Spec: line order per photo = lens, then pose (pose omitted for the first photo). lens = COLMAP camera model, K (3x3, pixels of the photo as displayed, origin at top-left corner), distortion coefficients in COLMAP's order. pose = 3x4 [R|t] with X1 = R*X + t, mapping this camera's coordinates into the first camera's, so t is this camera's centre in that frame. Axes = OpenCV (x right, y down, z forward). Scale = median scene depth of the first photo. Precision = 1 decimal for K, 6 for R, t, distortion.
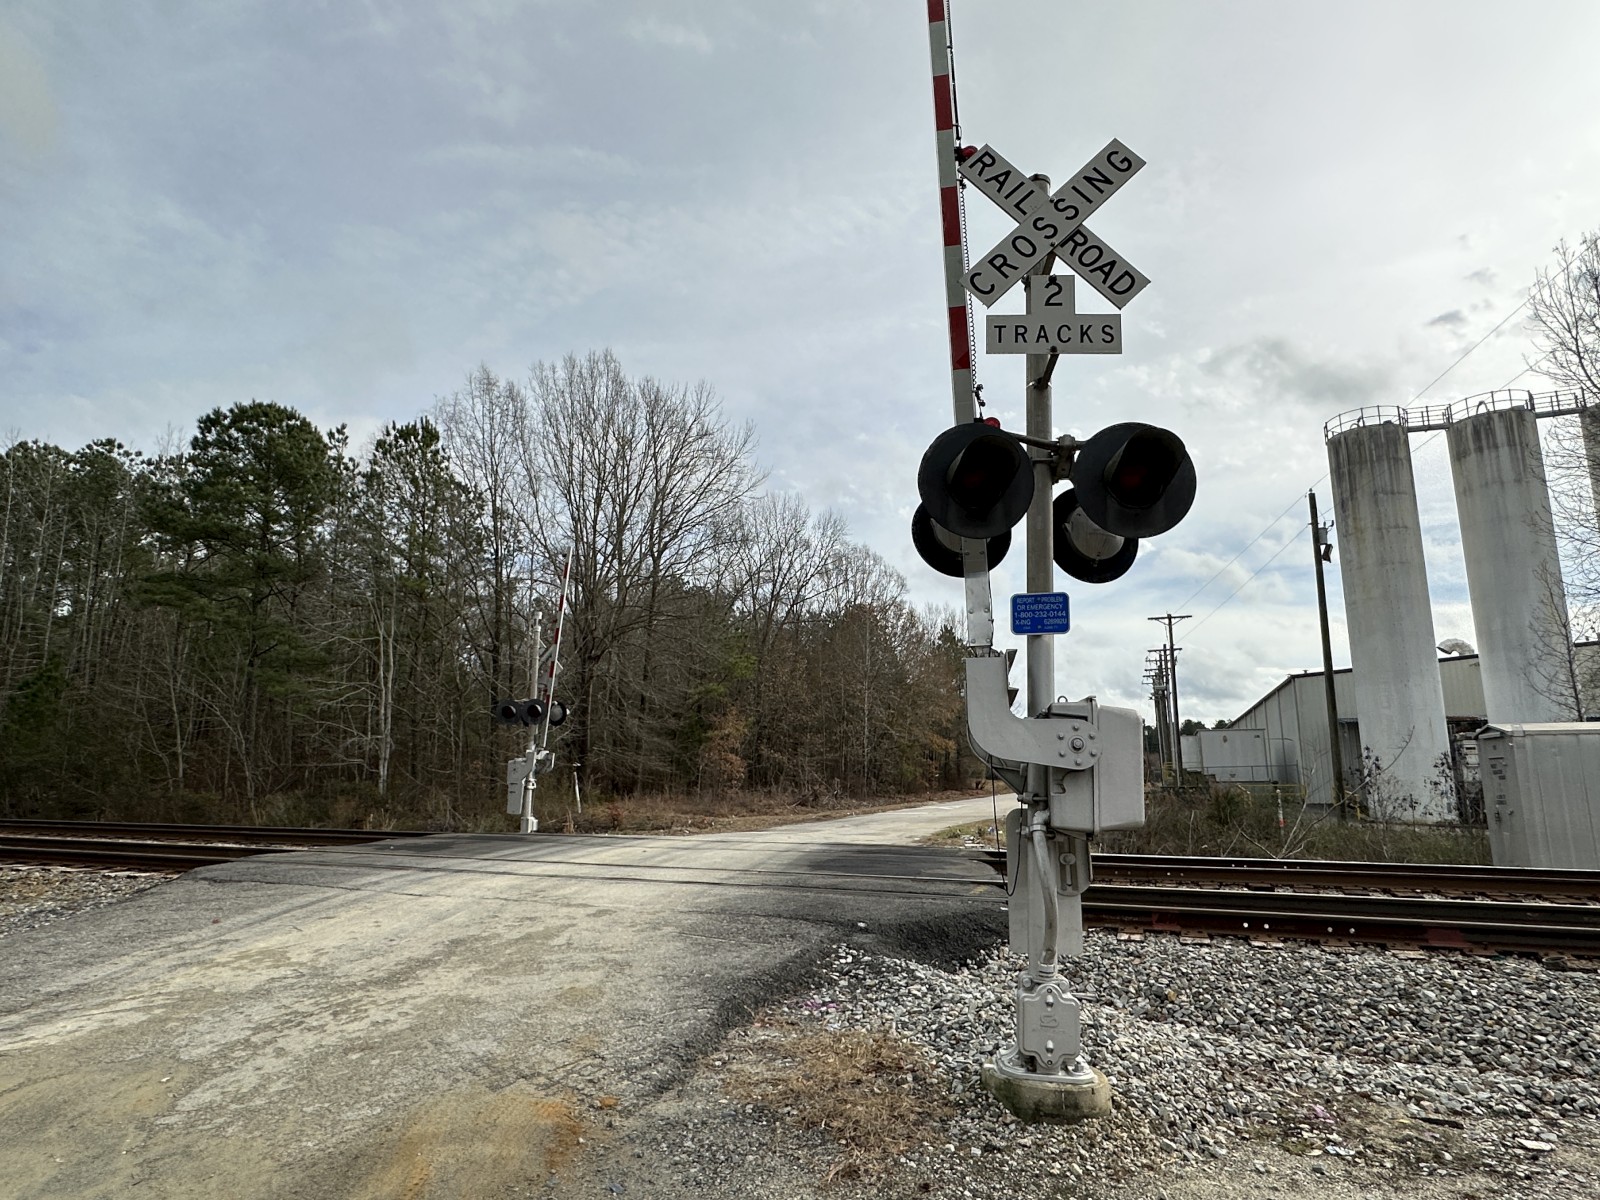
lens RADIAL K [[895.2, 0, 794.0], [0, 895.2, 613.1], [0, 0, 1]] dist [-0.002033, 0.000486]
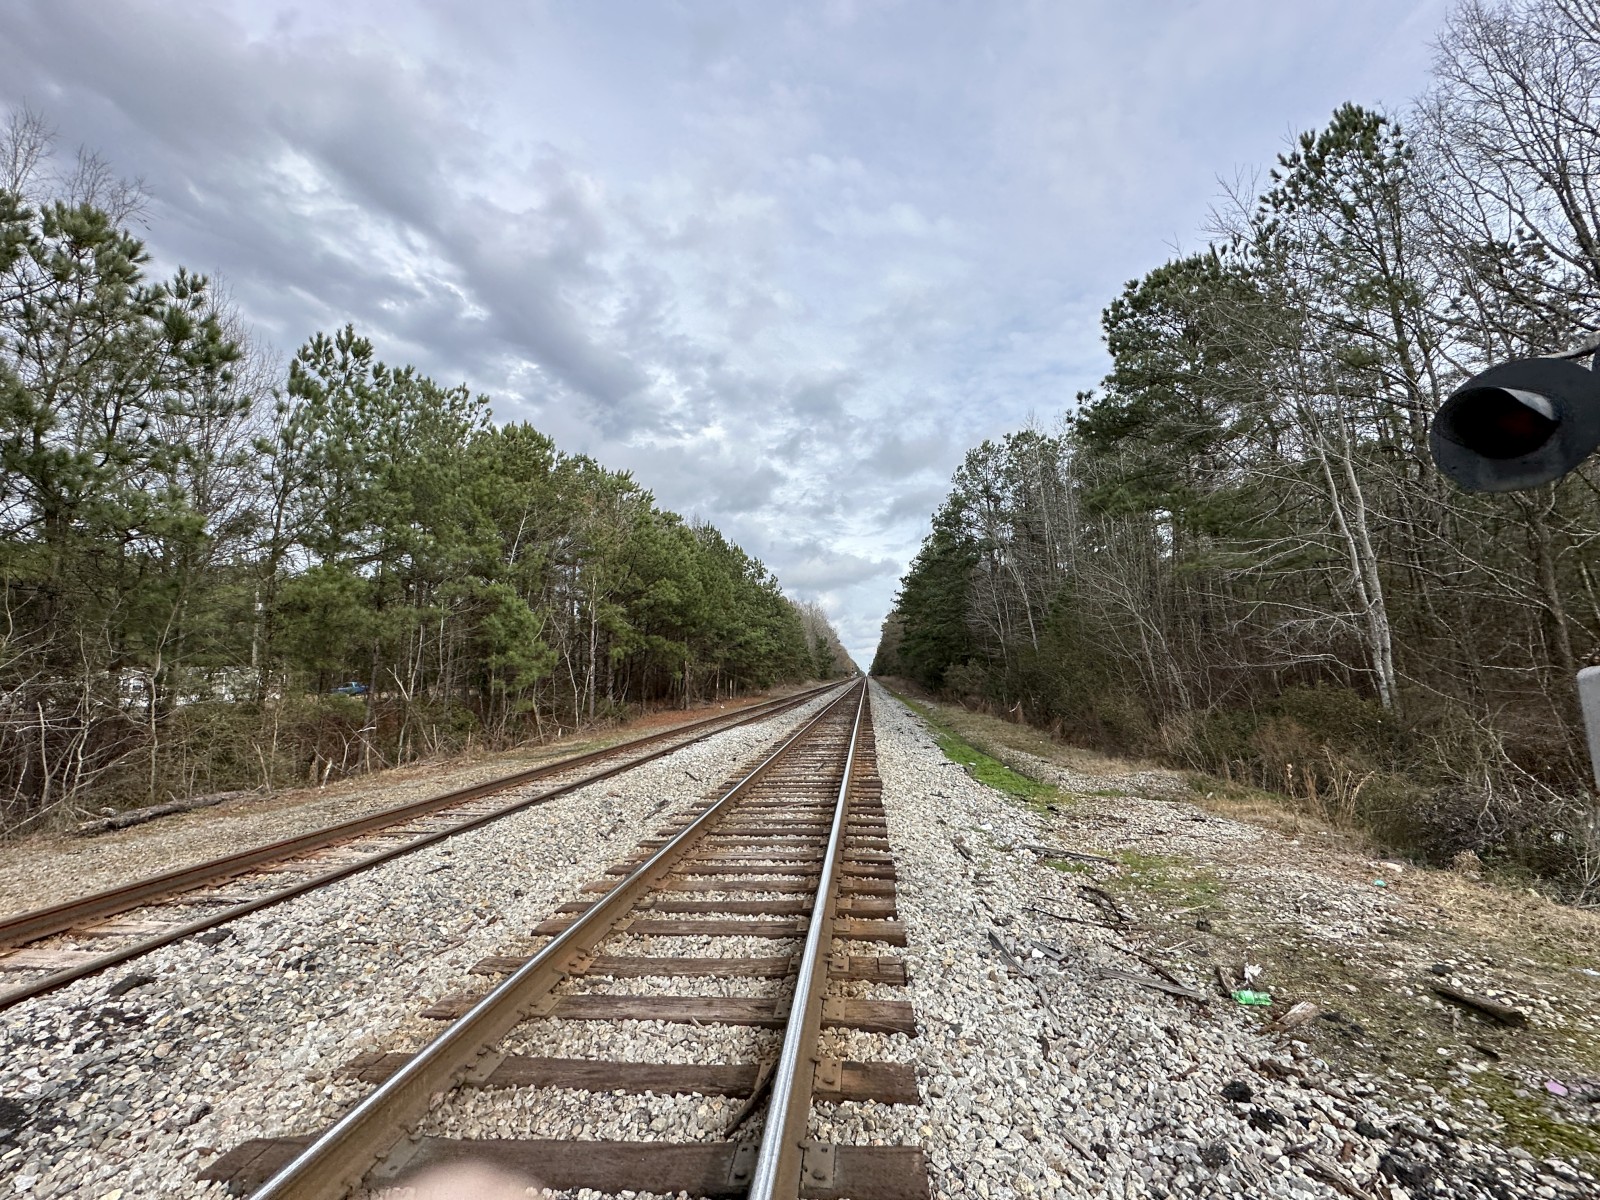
lens RADIAL K [[640.5, 0, 800.0], [0, 640.5, 600.0], [0, 0, 1]] dist [0.000204, 0.000100]
pose [[0.270720, -0.126928, -0.954254, -0.830025], [0.206539, 0.975844, -0.071205, 0.448181], [0.940241, -0.177814, 0.290396, 2.875032]]
